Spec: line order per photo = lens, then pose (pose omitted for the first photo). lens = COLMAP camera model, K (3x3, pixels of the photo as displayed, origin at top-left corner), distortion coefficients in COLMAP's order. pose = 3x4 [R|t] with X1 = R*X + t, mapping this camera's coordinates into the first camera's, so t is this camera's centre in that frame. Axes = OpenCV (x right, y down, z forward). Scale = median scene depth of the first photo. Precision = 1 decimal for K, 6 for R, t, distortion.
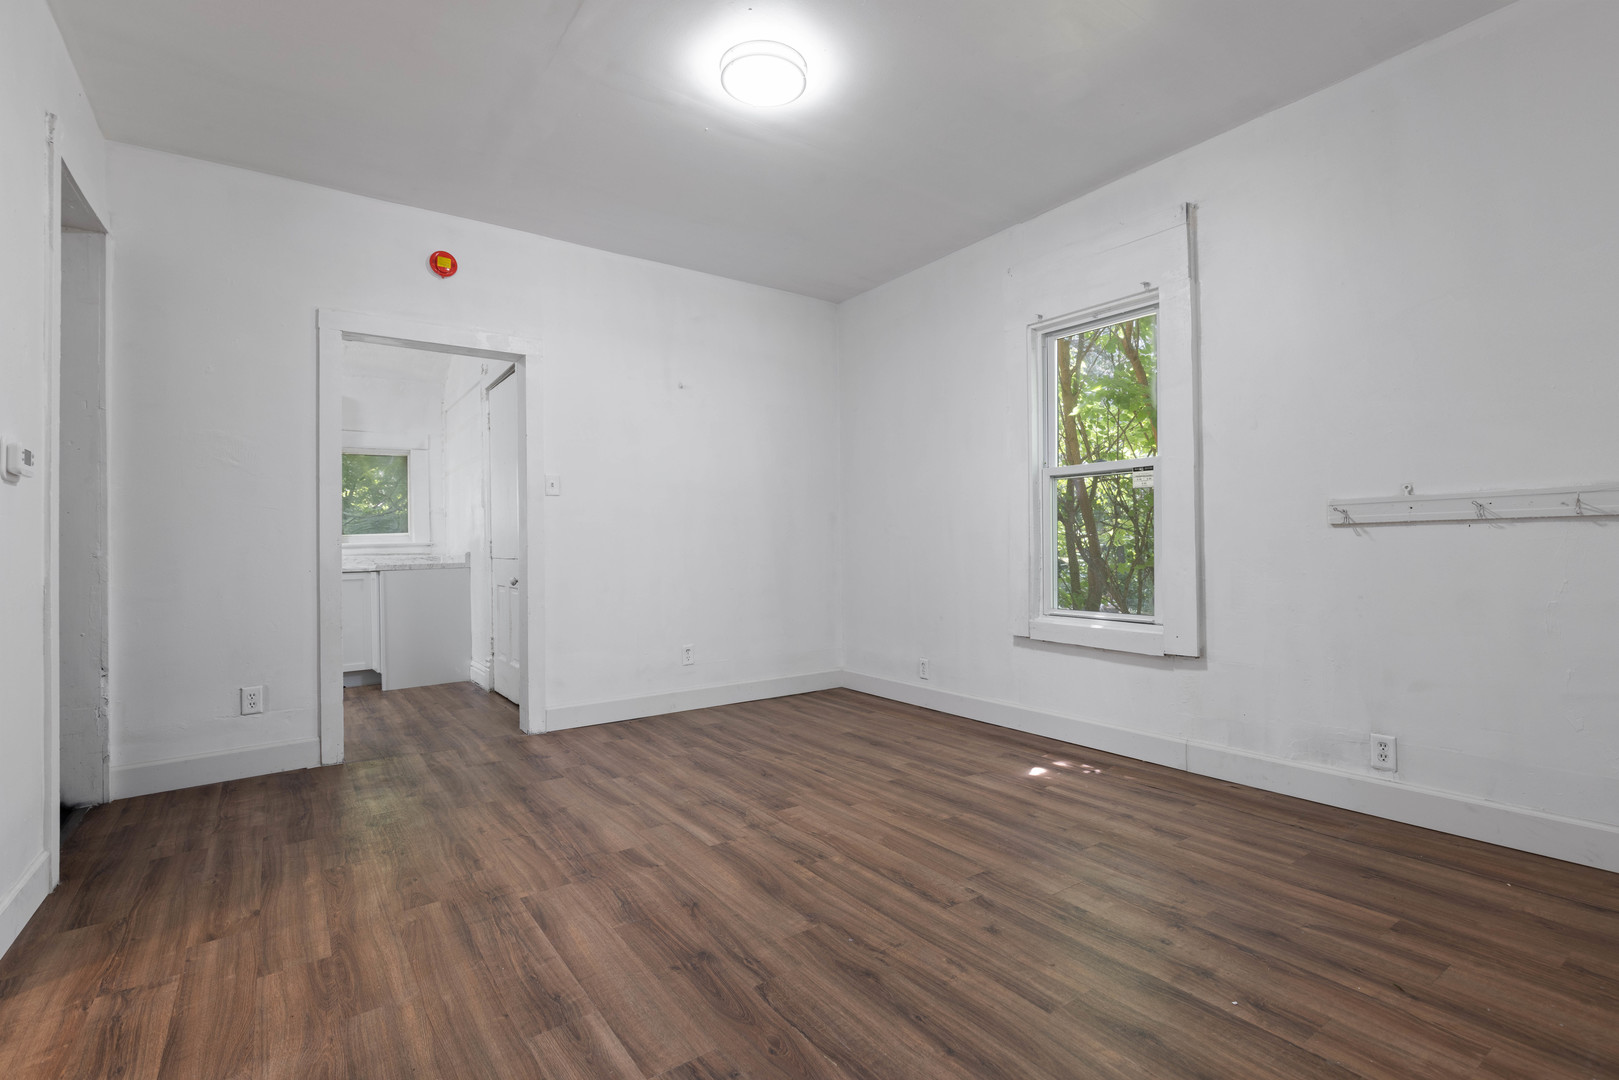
lens RADIAL K [[757.9, 0, 811.9], [0, 757.9, 544.2], [0, 0, 1]] dist [0.002375, 0.000063]
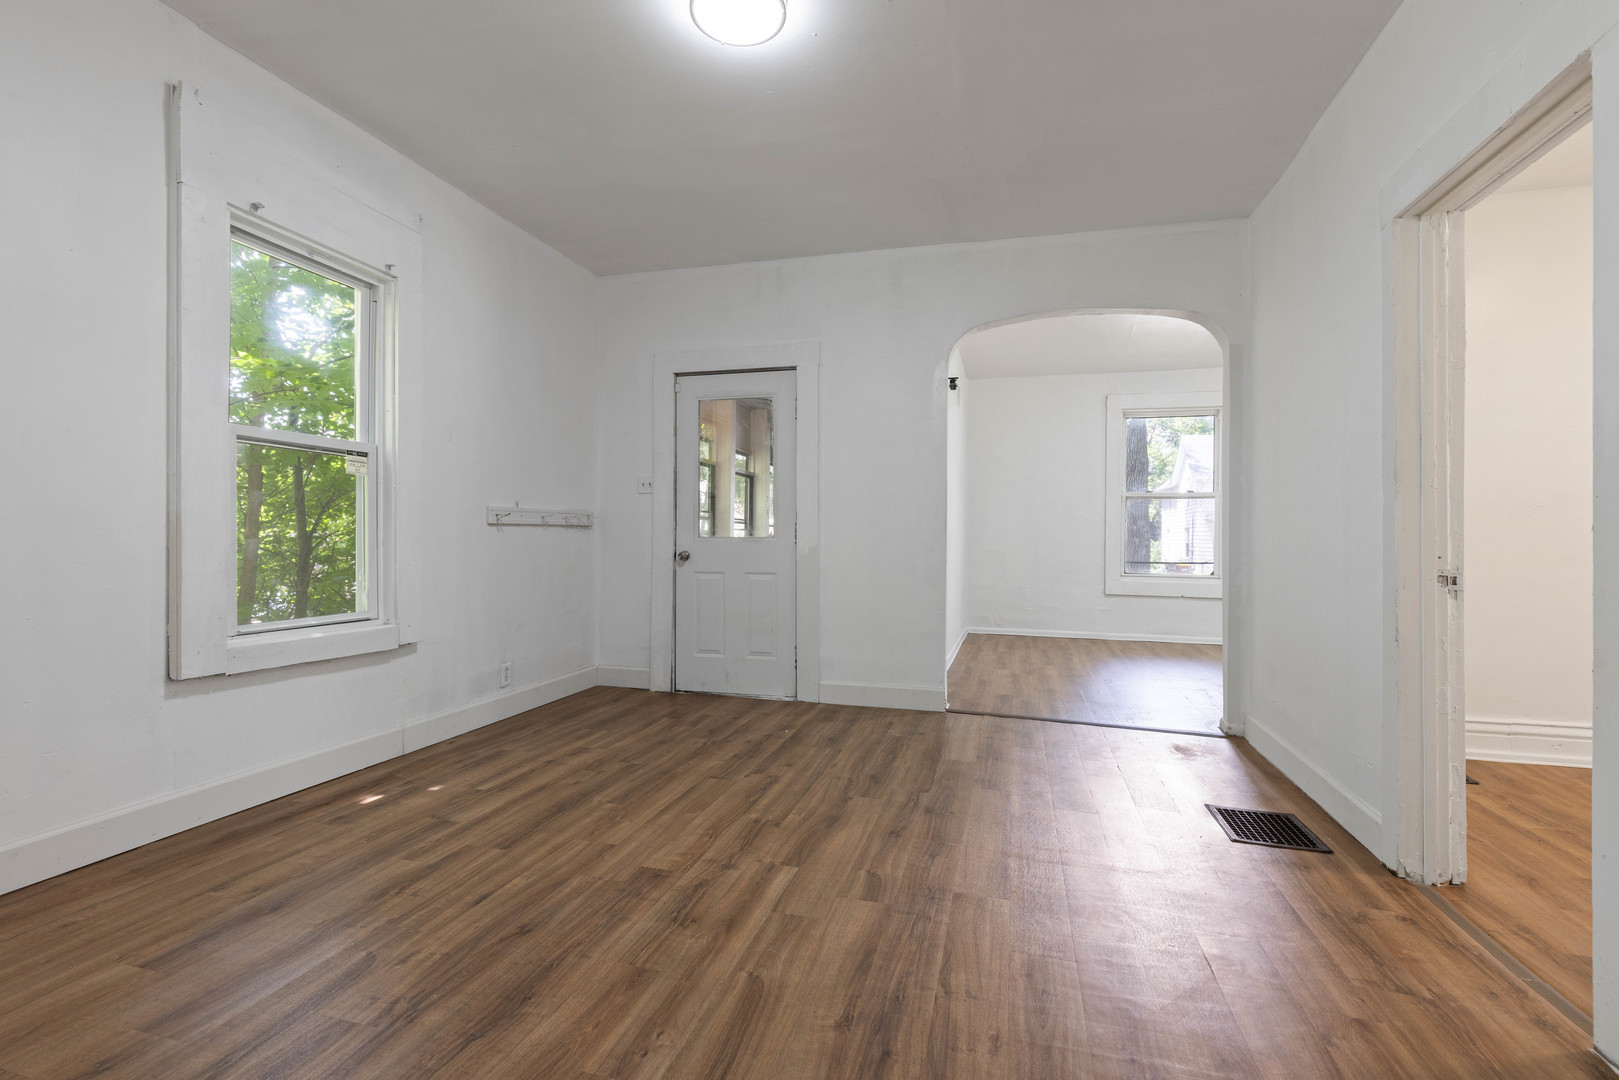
lens RADIAL K [[739.0, 0, 810.9], [0, 739.0, 541.0], [0, 0, 1]] dist [0.011690, 0.000337]
pose [[-0.634502, 0.006143, 0.772897, -0.760444], [-0.001877, 0.999953, -0.009489, 0.017882], [-0.772919, -0.007472, -0.634461, 1.429477]]
